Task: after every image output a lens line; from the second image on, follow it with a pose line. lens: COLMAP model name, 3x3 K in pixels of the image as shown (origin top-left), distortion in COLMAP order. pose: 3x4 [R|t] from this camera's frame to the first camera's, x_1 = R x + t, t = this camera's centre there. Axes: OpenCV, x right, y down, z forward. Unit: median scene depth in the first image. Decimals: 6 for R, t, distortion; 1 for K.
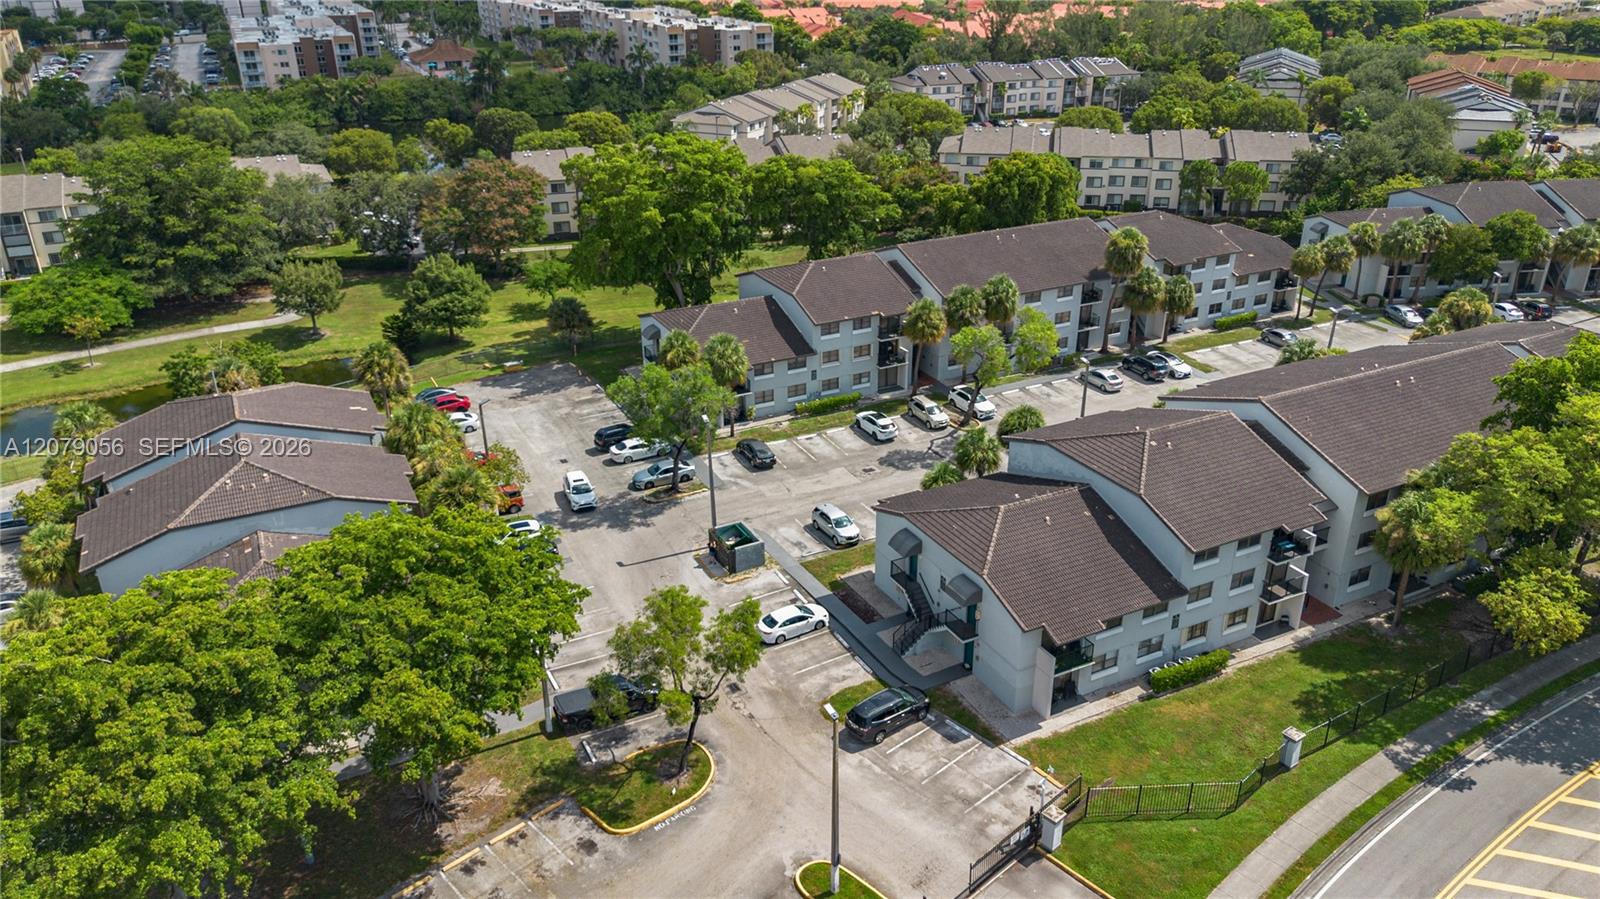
lens RADIAL K [[1143.2, 0, 800.0], [0, 1143.2, 449.5], [0, 0, 1]] dist [0.033544, -0.027087]
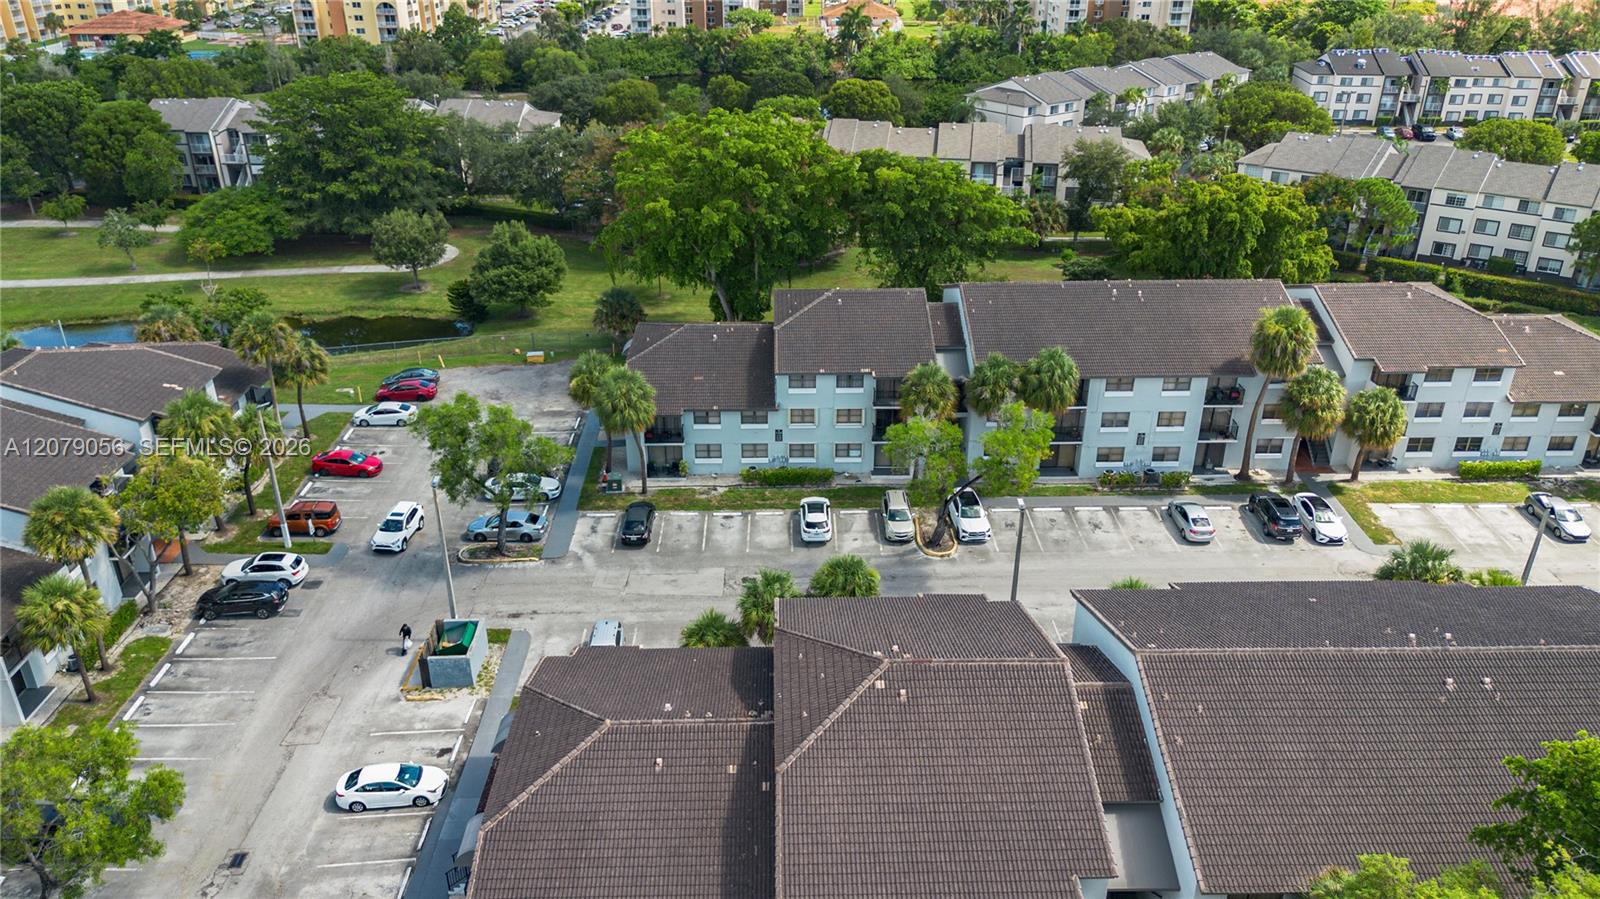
lens RADIAL K [[1143.2, 0, 800.0], [0, 1143.2, 449.5], [0, 0, 1]] dist [0.033544, -0.027087]
pose [[0.897992, 0.198853, -0.392515, 0.277804], [-0.187479, 0.979944, 0.067540, -0.092784], [0.398073, 0.012938, 0.917262, 0.243269]]
